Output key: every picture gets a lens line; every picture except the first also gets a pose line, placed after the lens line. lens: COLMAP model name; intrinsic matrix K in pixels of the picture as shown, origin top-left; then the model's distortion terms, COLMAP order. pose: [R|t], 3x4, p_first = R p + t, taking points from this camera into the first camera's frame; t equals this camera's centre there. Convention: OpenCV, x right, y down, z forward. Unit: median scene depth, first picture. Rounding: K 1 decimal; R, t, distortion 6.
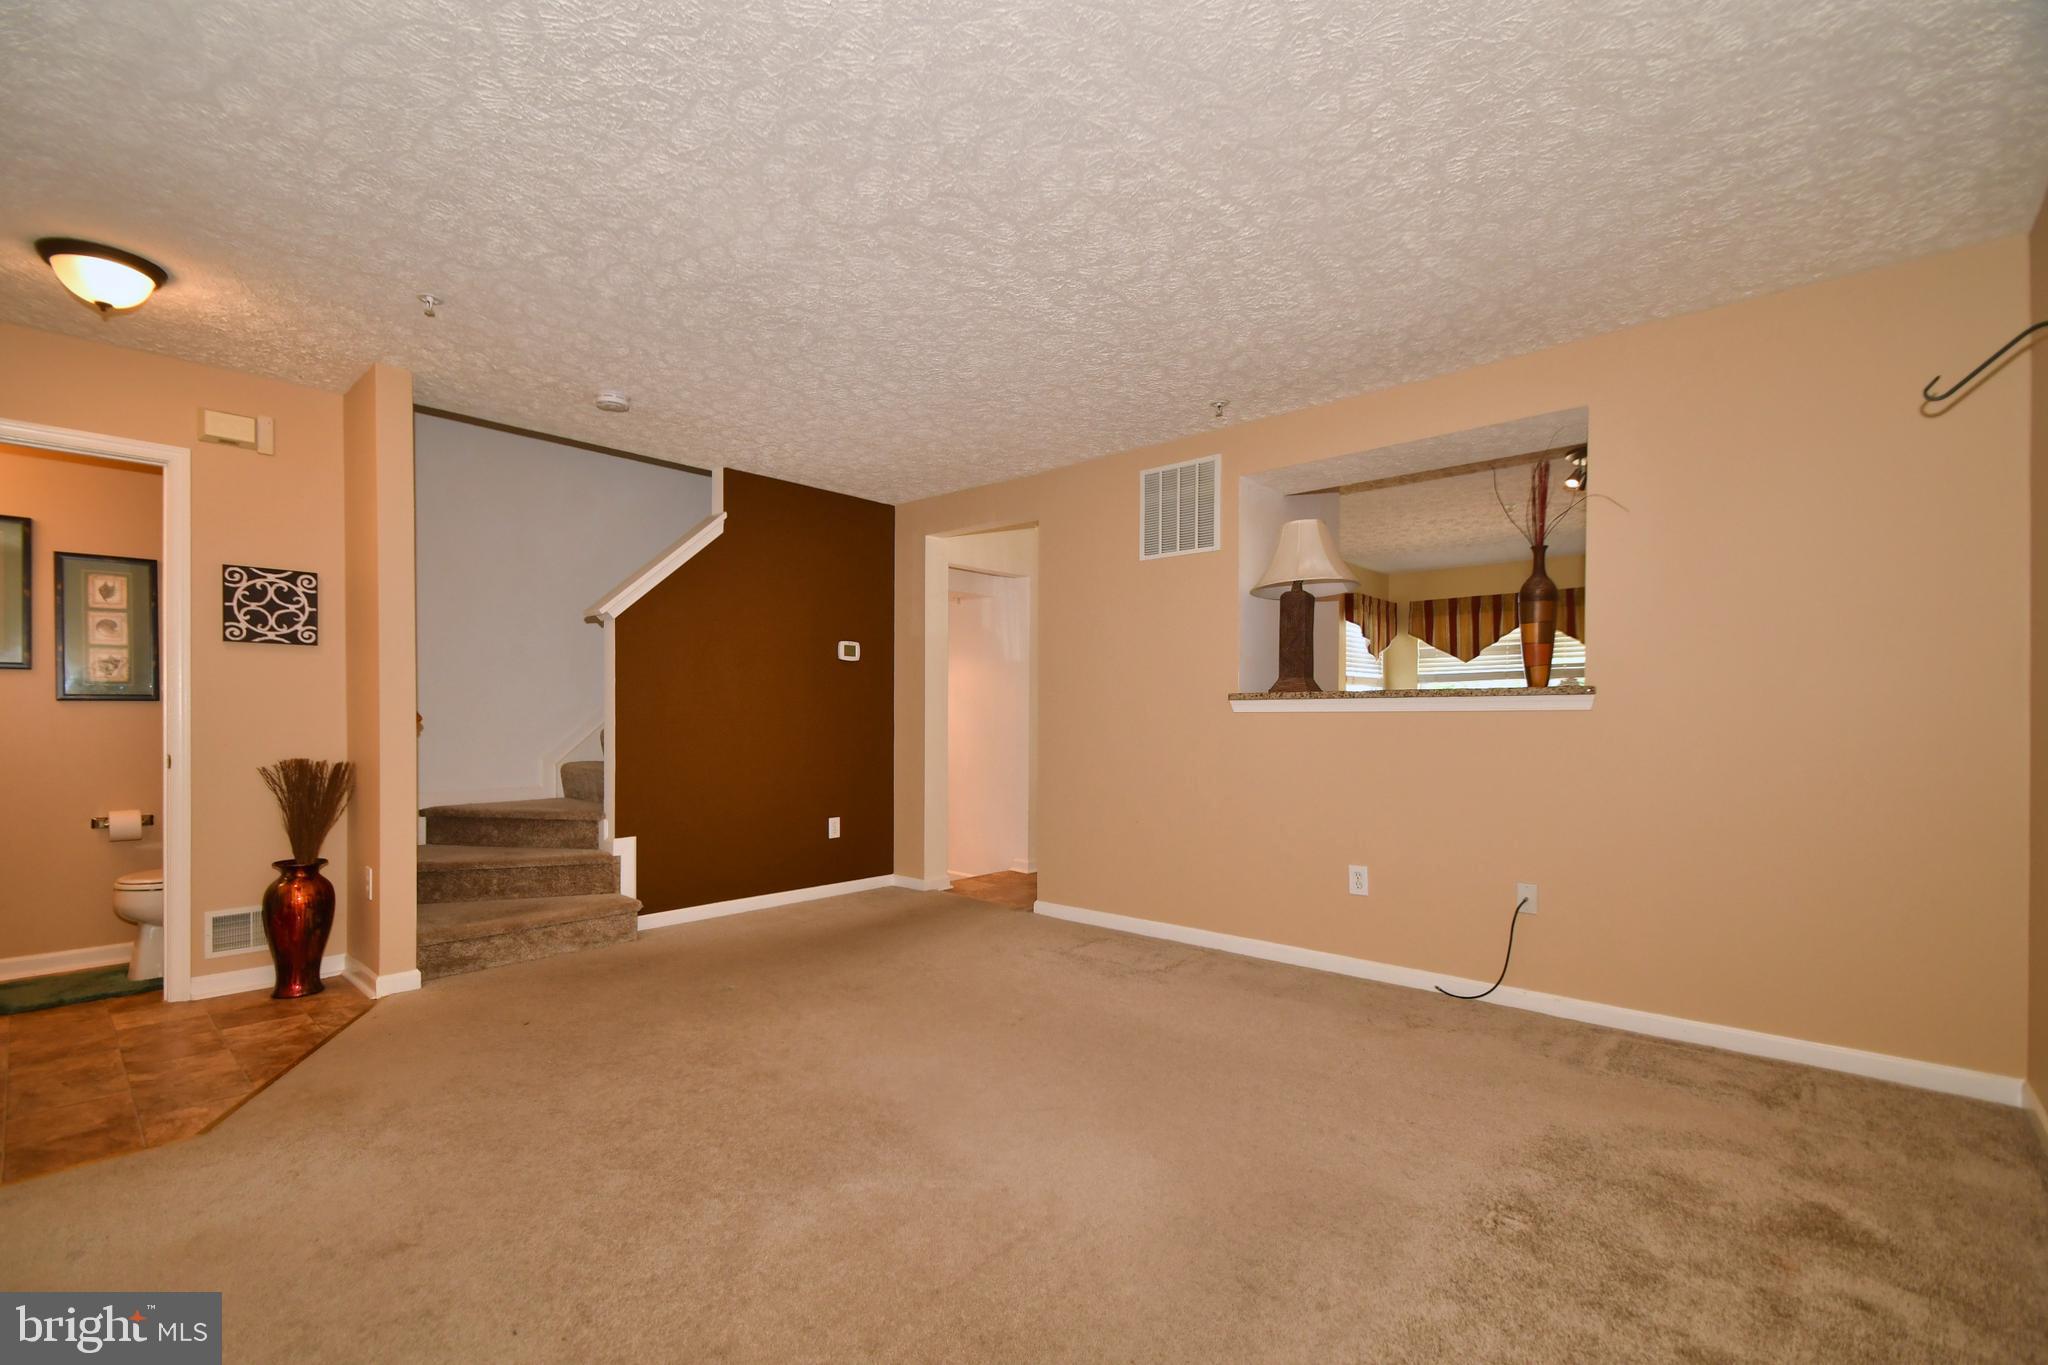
lens RADIAL K [[894.0, 0, 1002.7], [0, 894.0, 716.5], [0, 0, 1]] dist [0.024440, -0.015028]
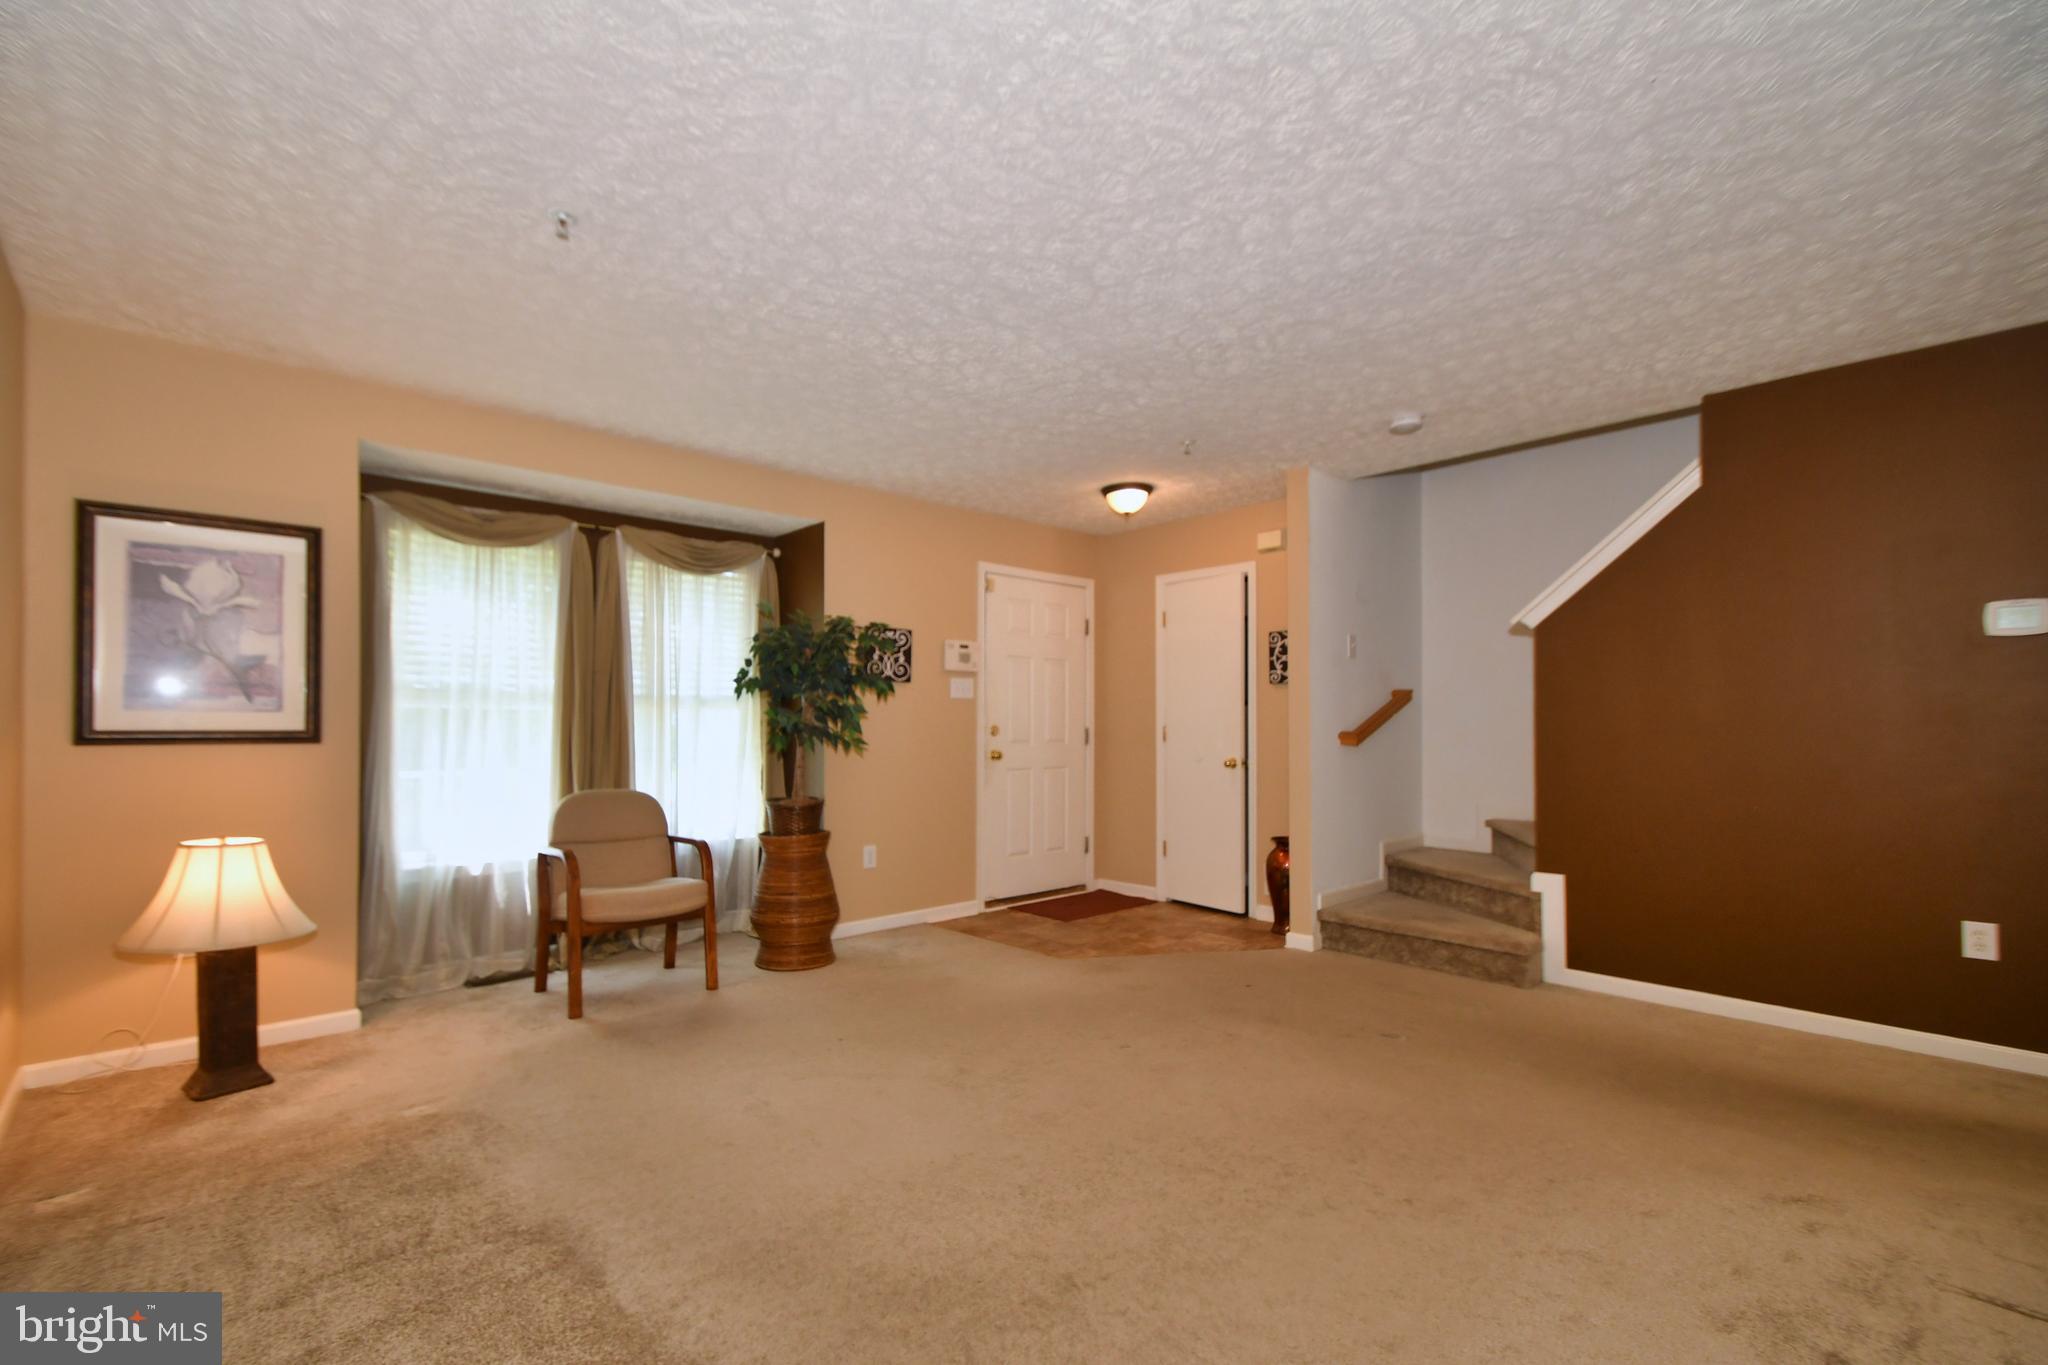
lens RADIAL K [[894.0, 0, 1002.7], [0, 894.0, 716.5], [0, 0, 1]] dist [0.024440, -0.015028]
pose [[-0.109401, -0.016181, -0.993866, 0.528021], [-0.003957, 0.999867, -0.015843, -0.002688], [0.993990, 0.002200, -0.109451, 0.569855]]
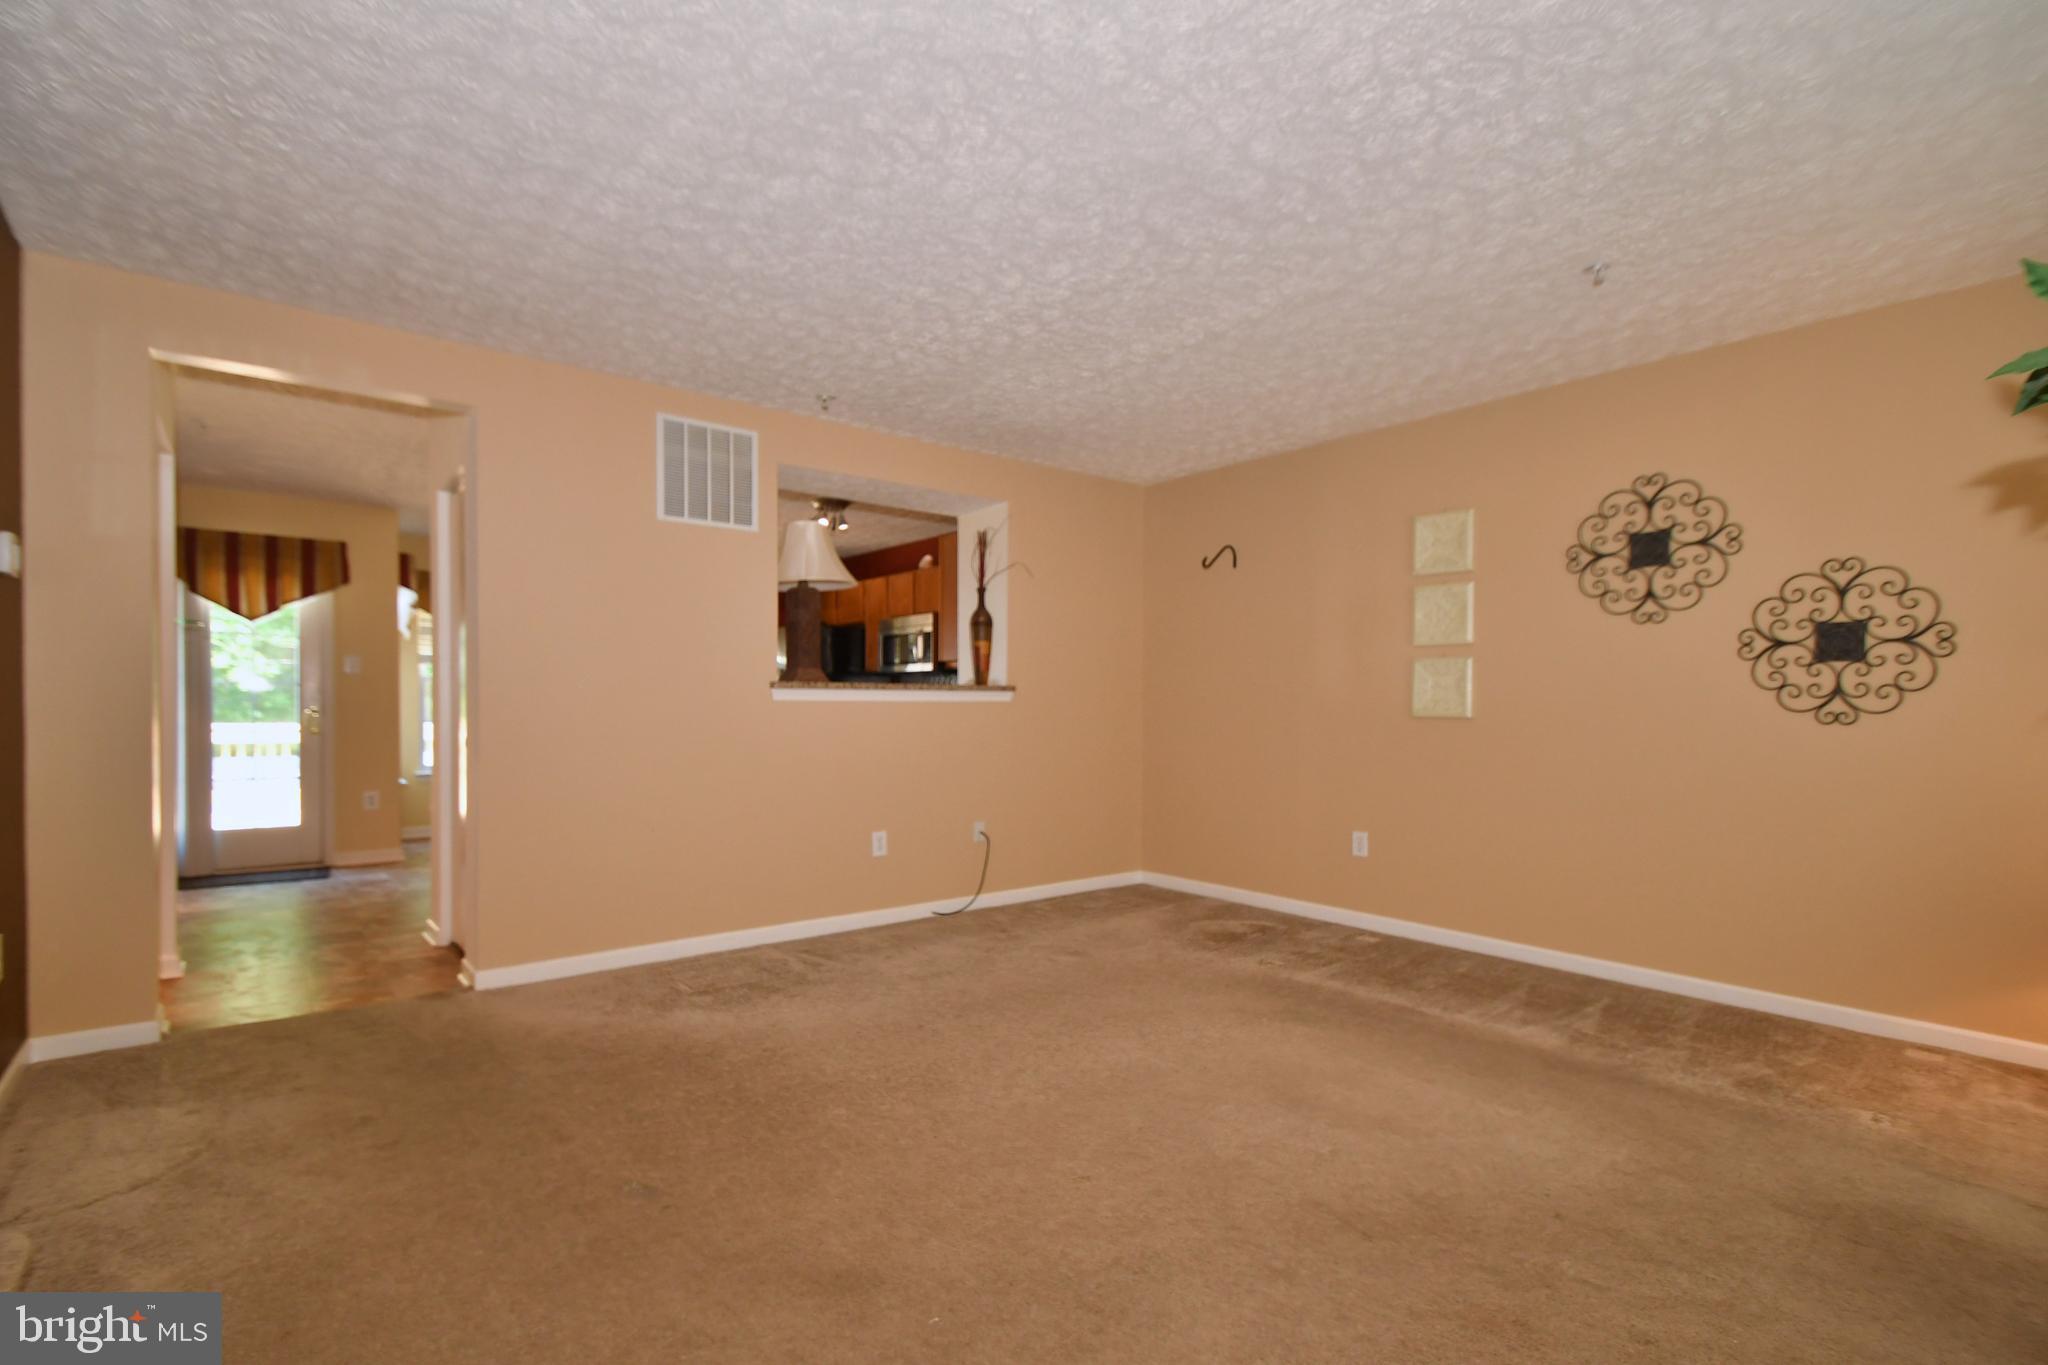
lens RADIAL K [[1010.1, 0, 1029.2], [0, 1010.1, 734.2], [0, 0, 1]] dist [0.001092, 0.000030]
pose [[0.142265, -0.026232, 0.989481, -0.779551], [-0.003894, 0.999626, 0.027061, 0.001328], [-0.989821, -0.007703, 0.142109, 0.541561]]
